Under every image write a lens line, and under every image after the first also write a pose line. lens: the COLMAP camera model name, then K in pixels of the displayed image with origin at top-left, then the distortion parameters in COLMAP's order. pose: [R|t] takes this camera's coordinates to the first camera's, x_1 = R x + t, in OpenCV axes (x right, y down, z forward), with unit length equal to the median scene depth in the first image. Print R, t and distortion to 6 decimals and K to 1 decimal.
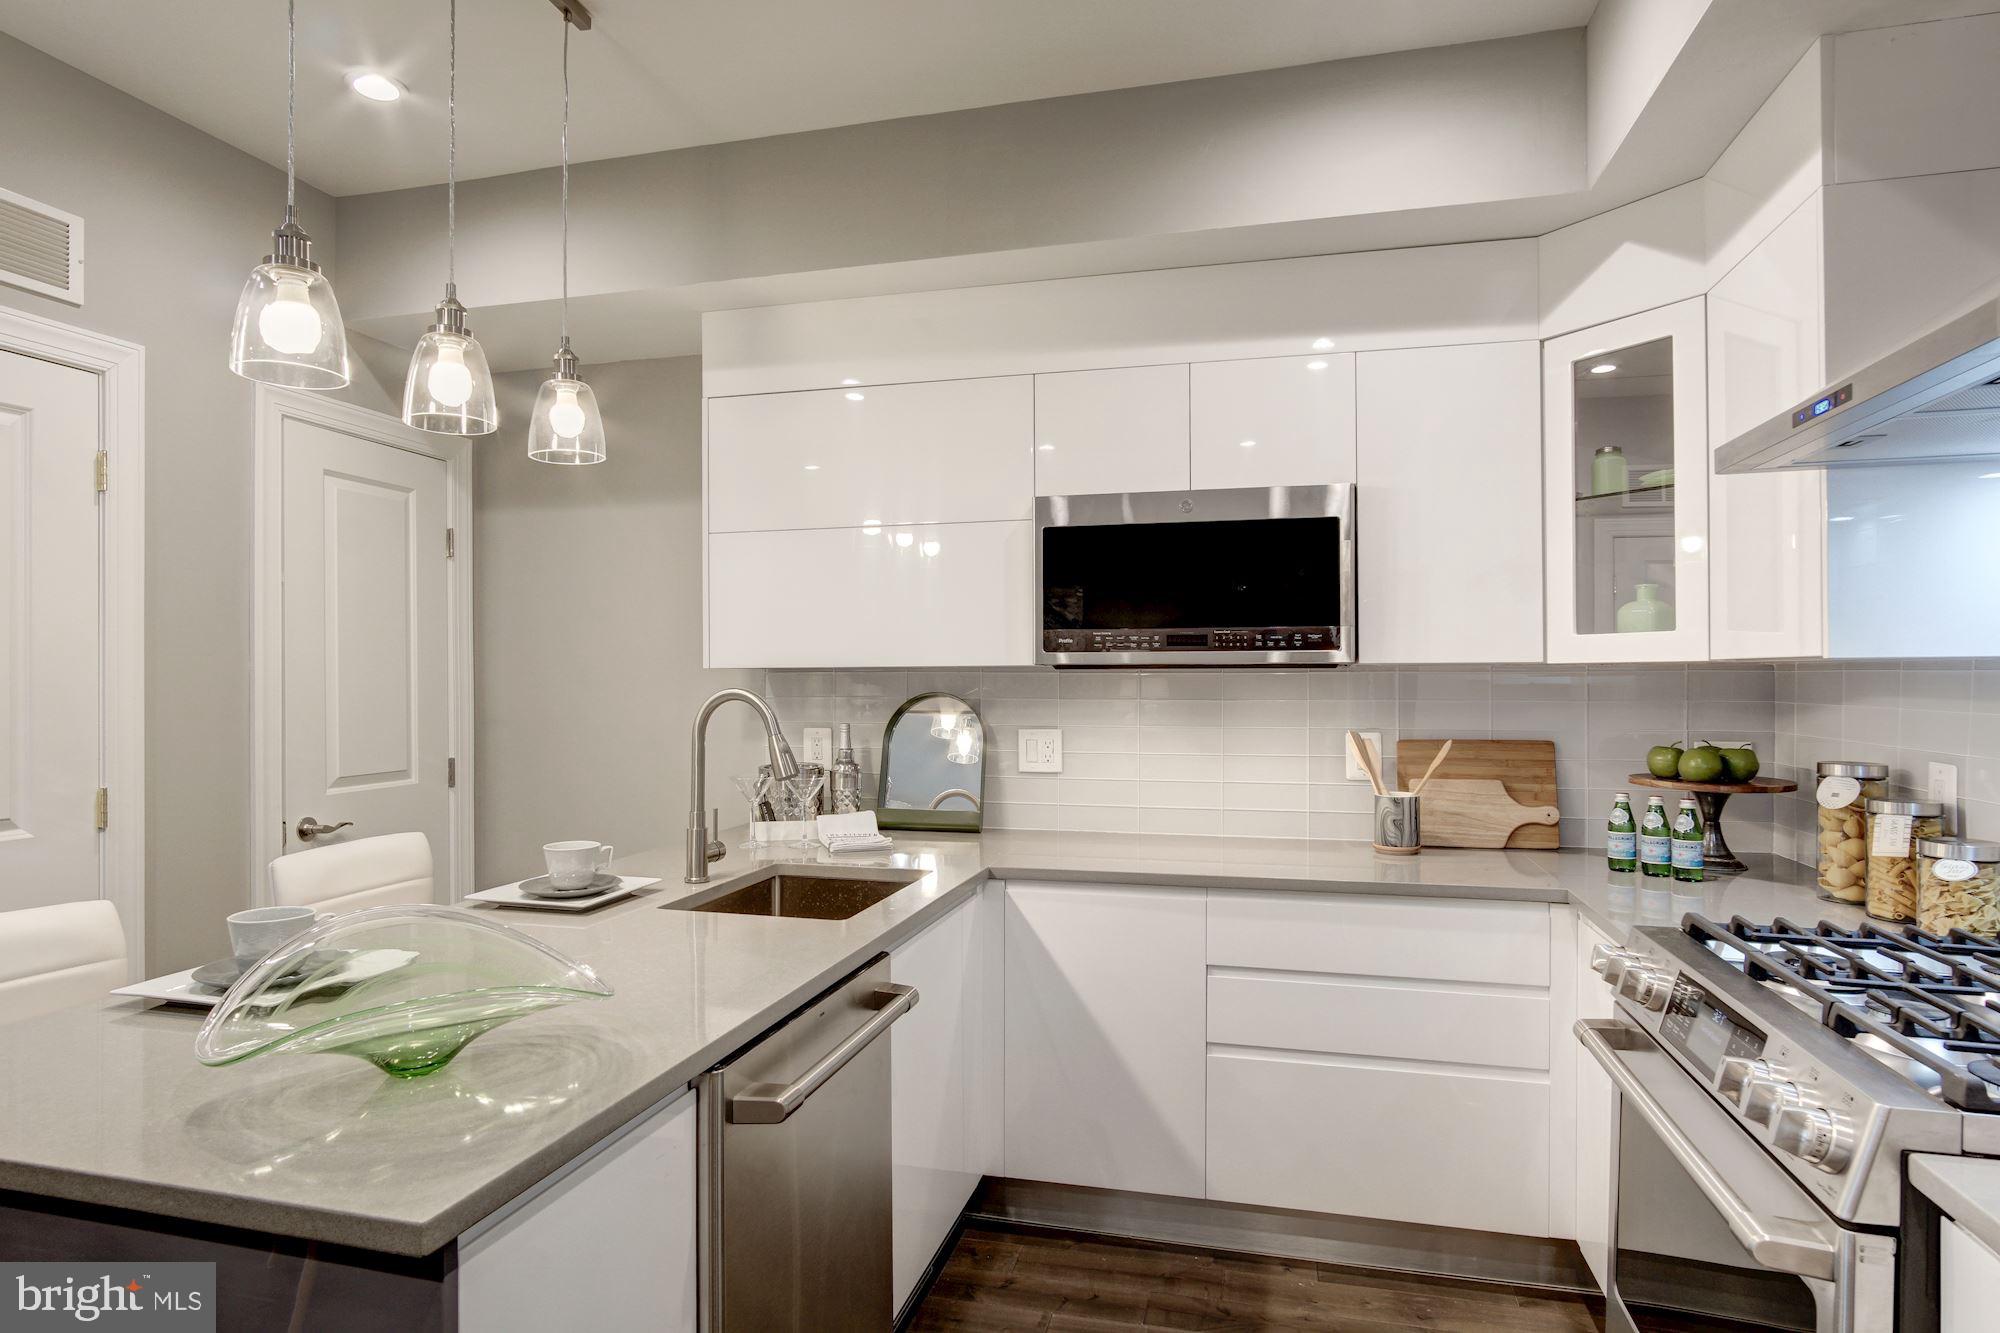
lens RADIAL K [[1087.5, 0, 995.7], [0, 1087.5, 663.1], [0, 0, 1]] dist [-0.001378, -0.000066]
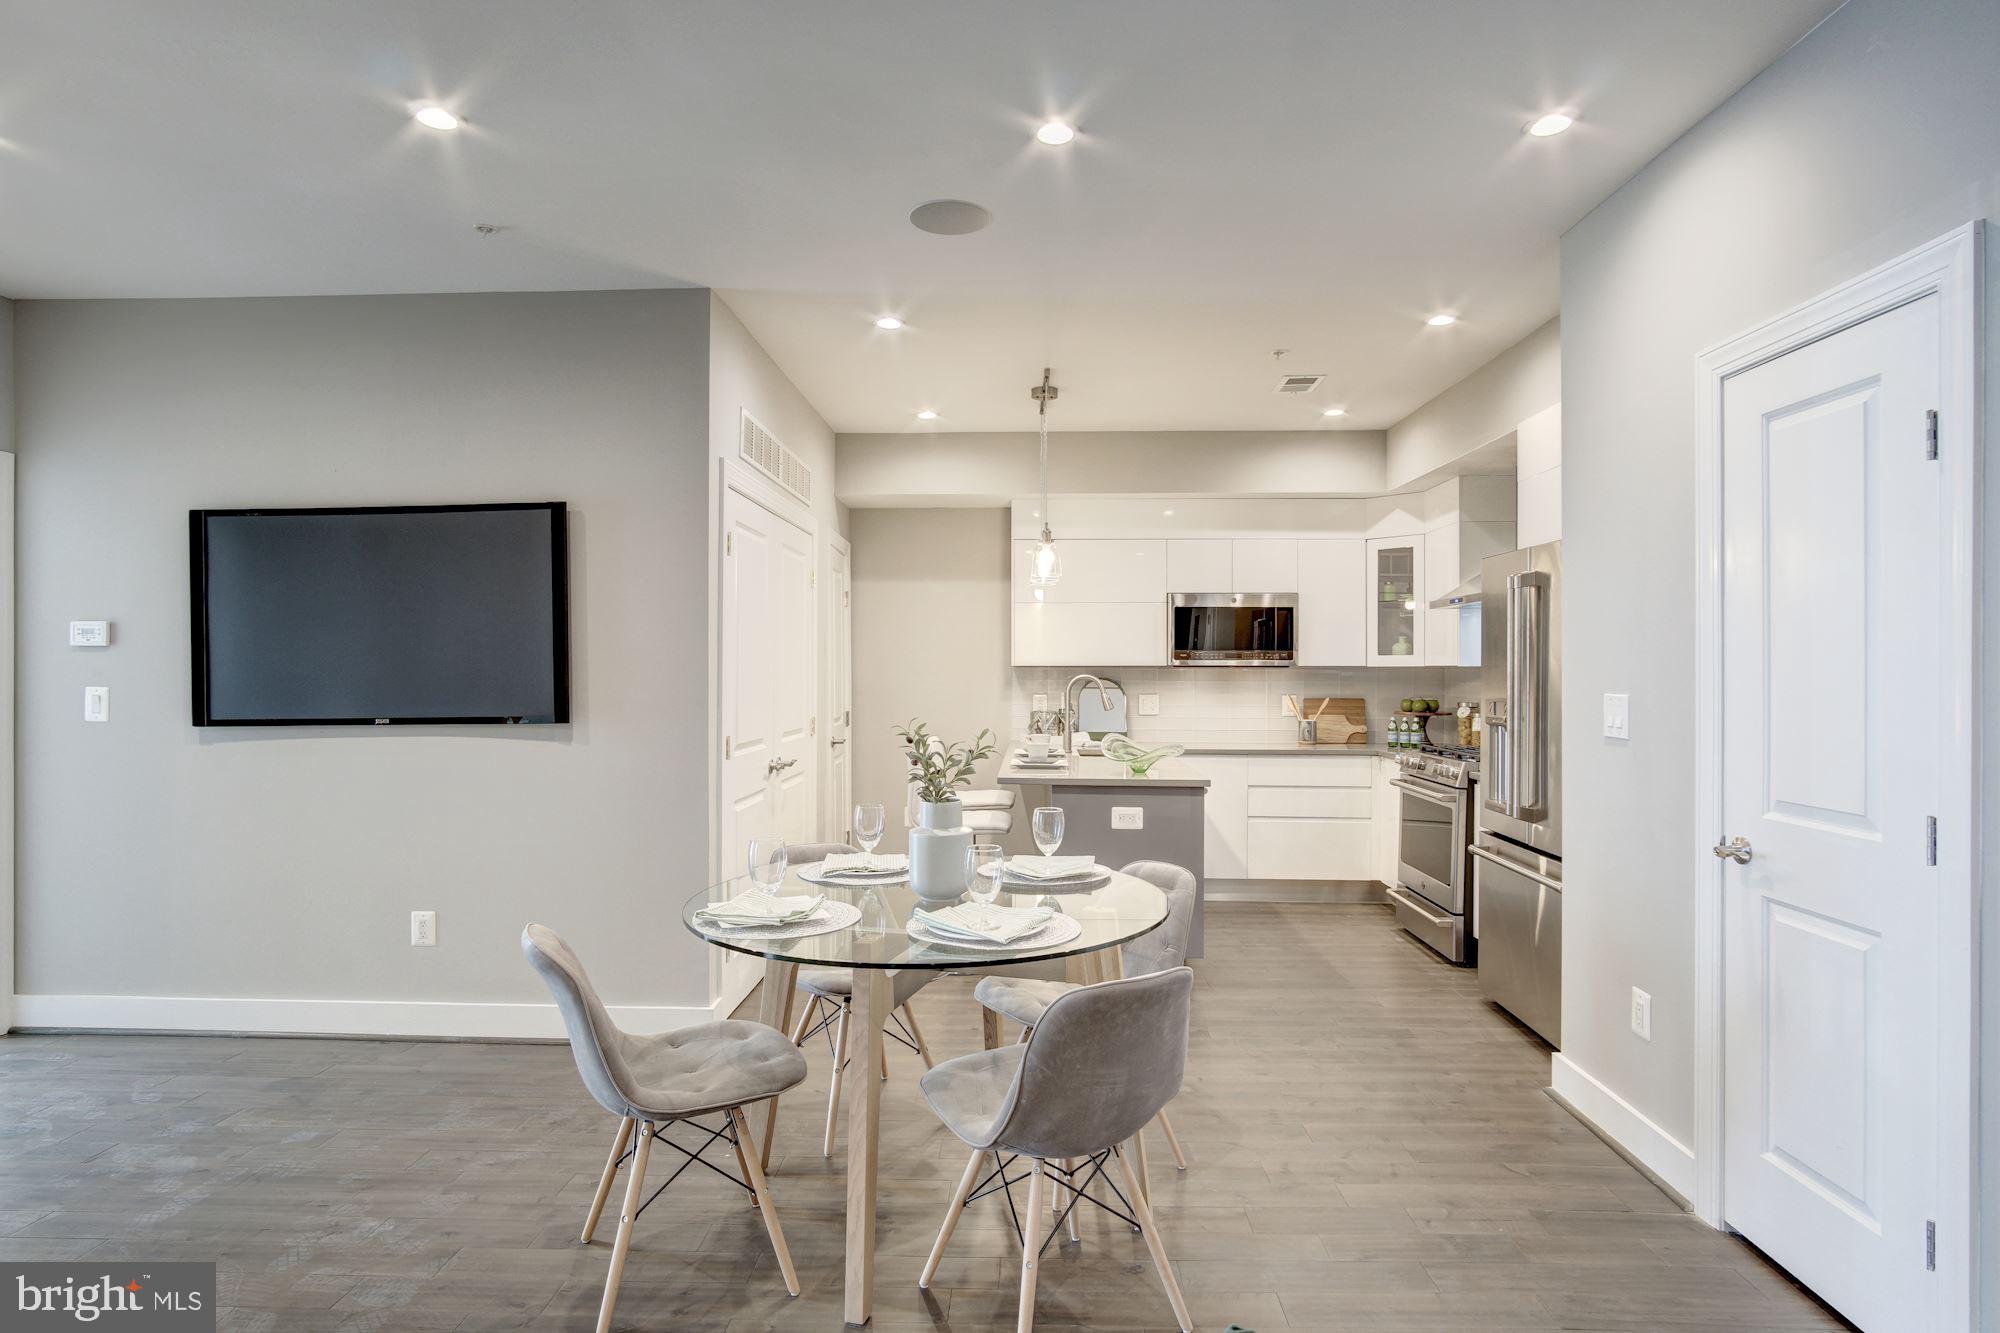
lens RADIAL K [[1046.2, 0, 1039.8], [0, 1046.2, 663.8], [0, 0, 1]] dist [-0.005210, -0.000029]
pose [[0.968363, 0.009259, 0.249373, -0.848604], [-0.009885, 0.999950, 0.001254, -0.001591], [-0.249349, -0.003680, 0.968407, -1.184417]]
